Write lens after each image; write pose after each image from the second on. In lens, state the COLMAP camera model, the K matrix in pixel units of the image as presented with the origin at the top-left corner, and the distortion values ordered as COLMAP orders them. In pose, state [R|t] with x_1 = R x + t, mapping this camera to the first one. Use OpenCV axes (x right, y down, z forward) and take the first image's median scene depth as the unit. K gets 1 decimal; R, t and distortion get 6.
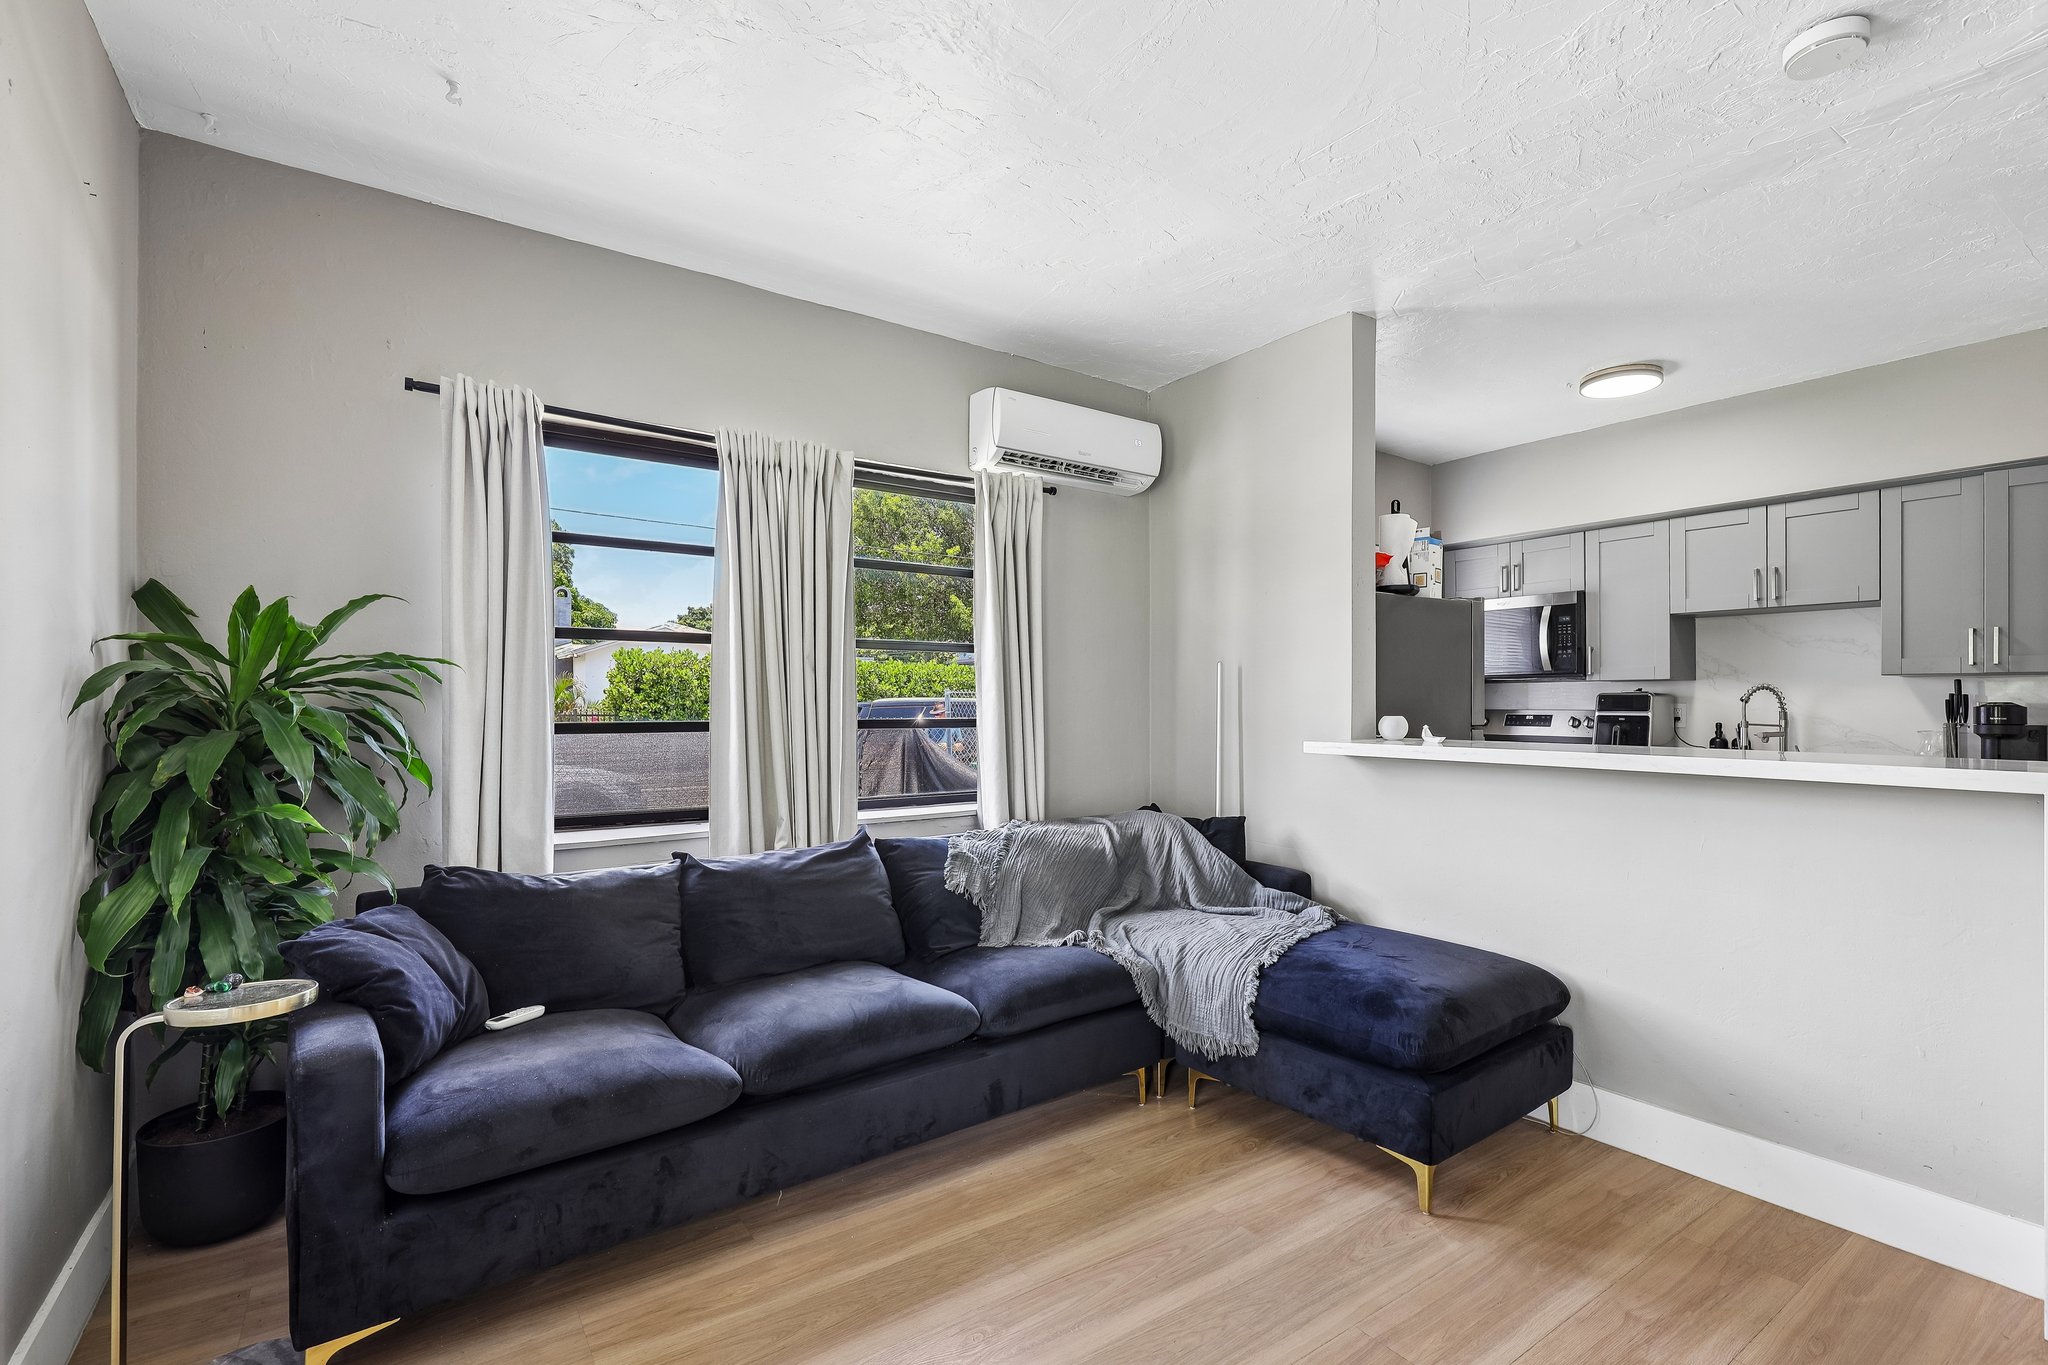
lens RADIAL K [[939.4, 0, 1030.0], [0, 939.4, 694.4], [0, 0, 1]] dist [0.002344, 0.000124]
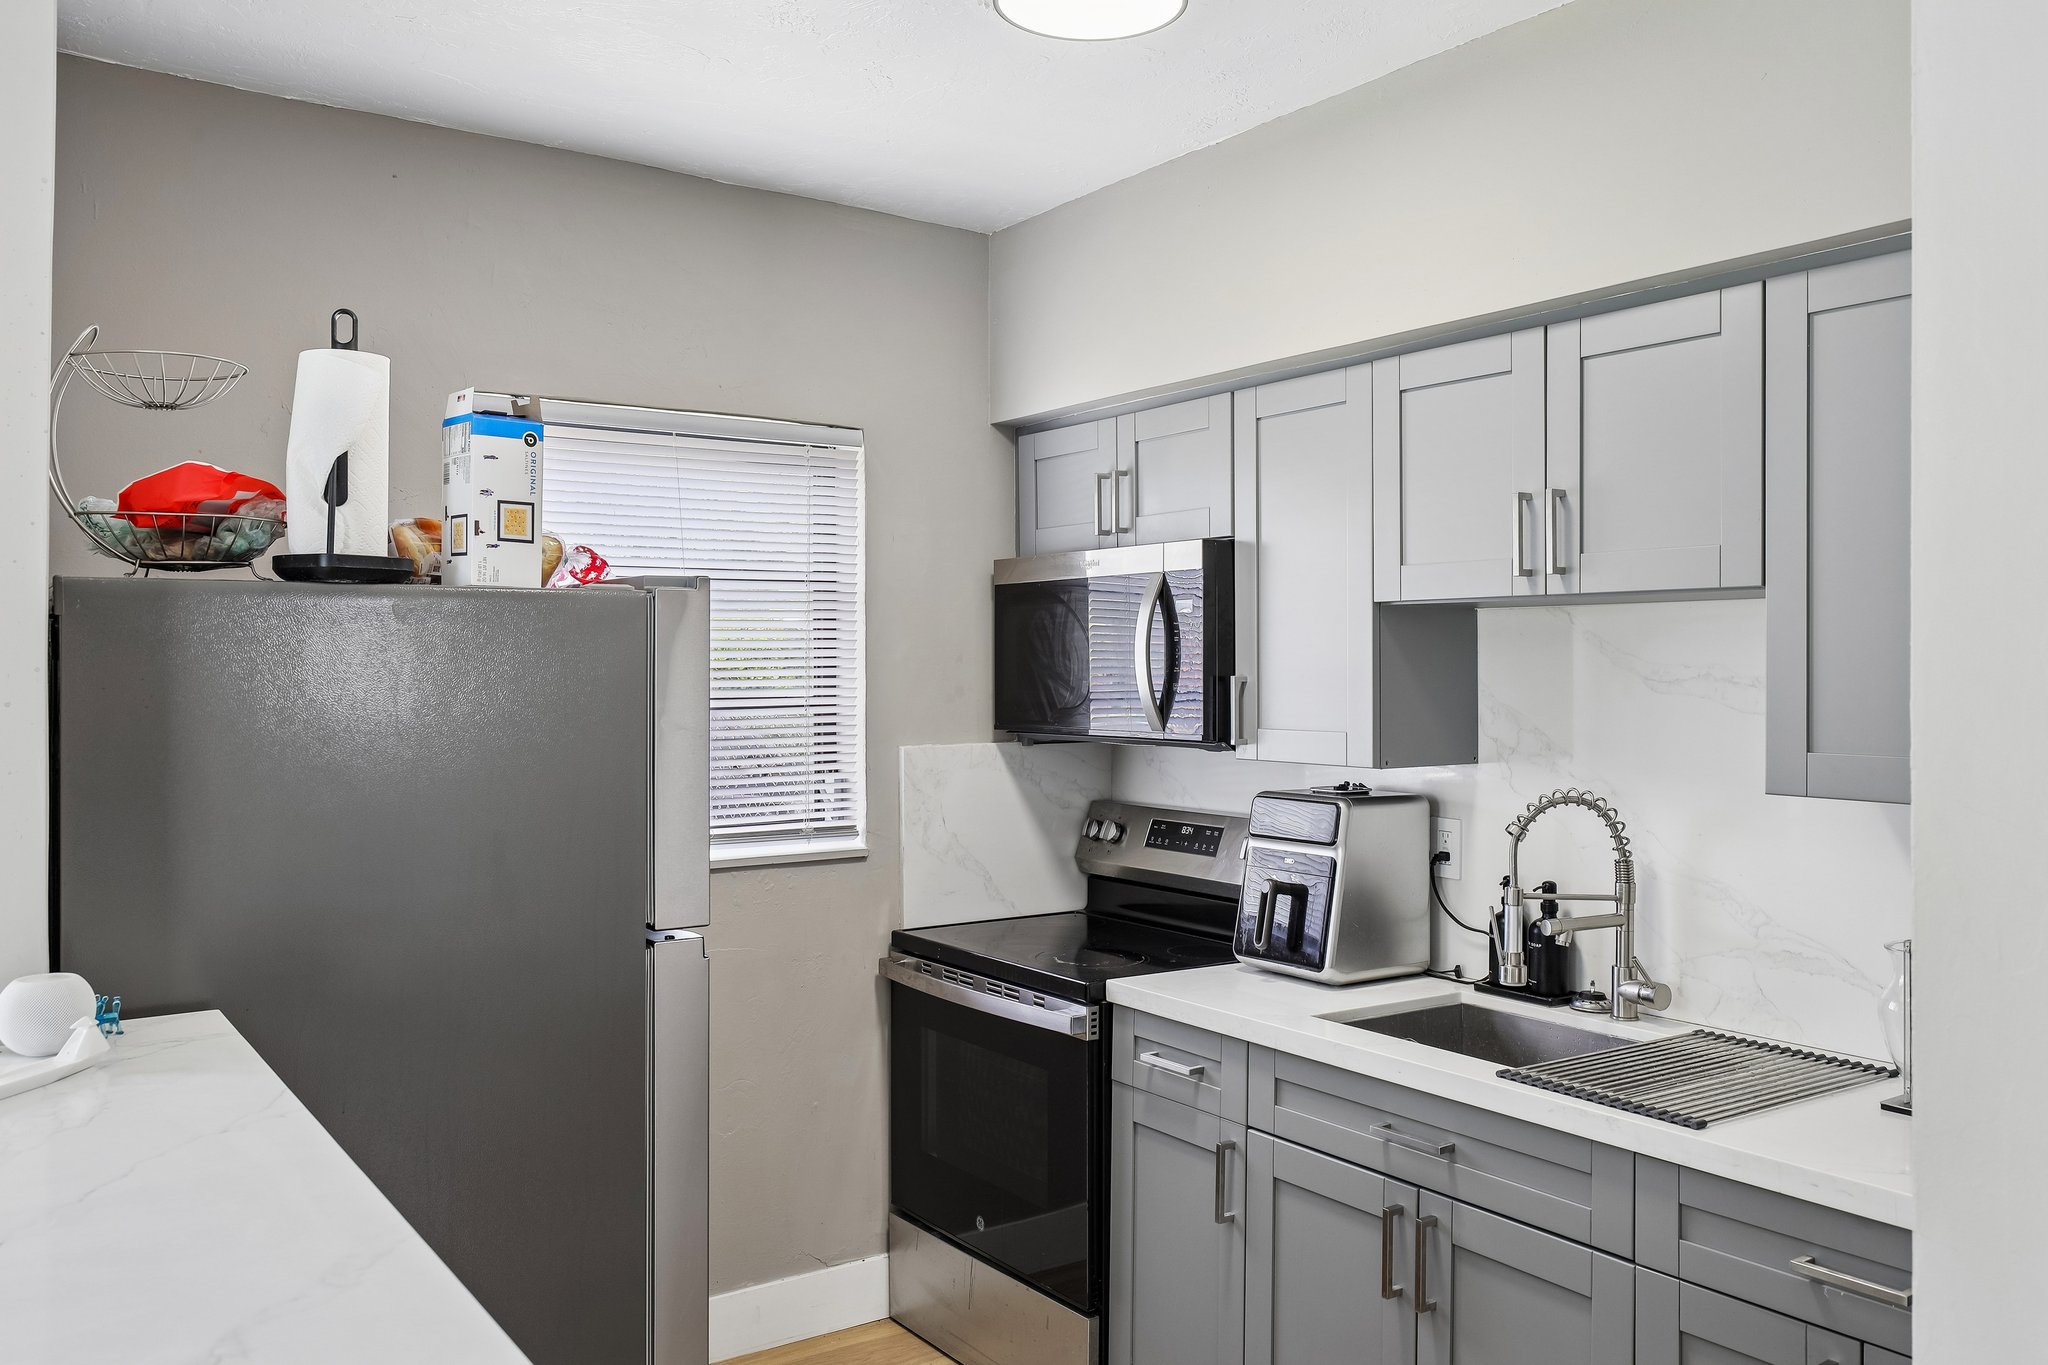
lens RADIAL K [[1592.6, 0, 1013.6], [0, 1592.6, 664.7], [0, 0, 1]] dist [0.015266, 0.004485]
pose [[0.999974, -0.005169, 0.004986, 0.520625], [0.005131, 0.999959, 0.007419, -0.064612], [-0.005024, -0.007394, 0.999960, 0.331933]]
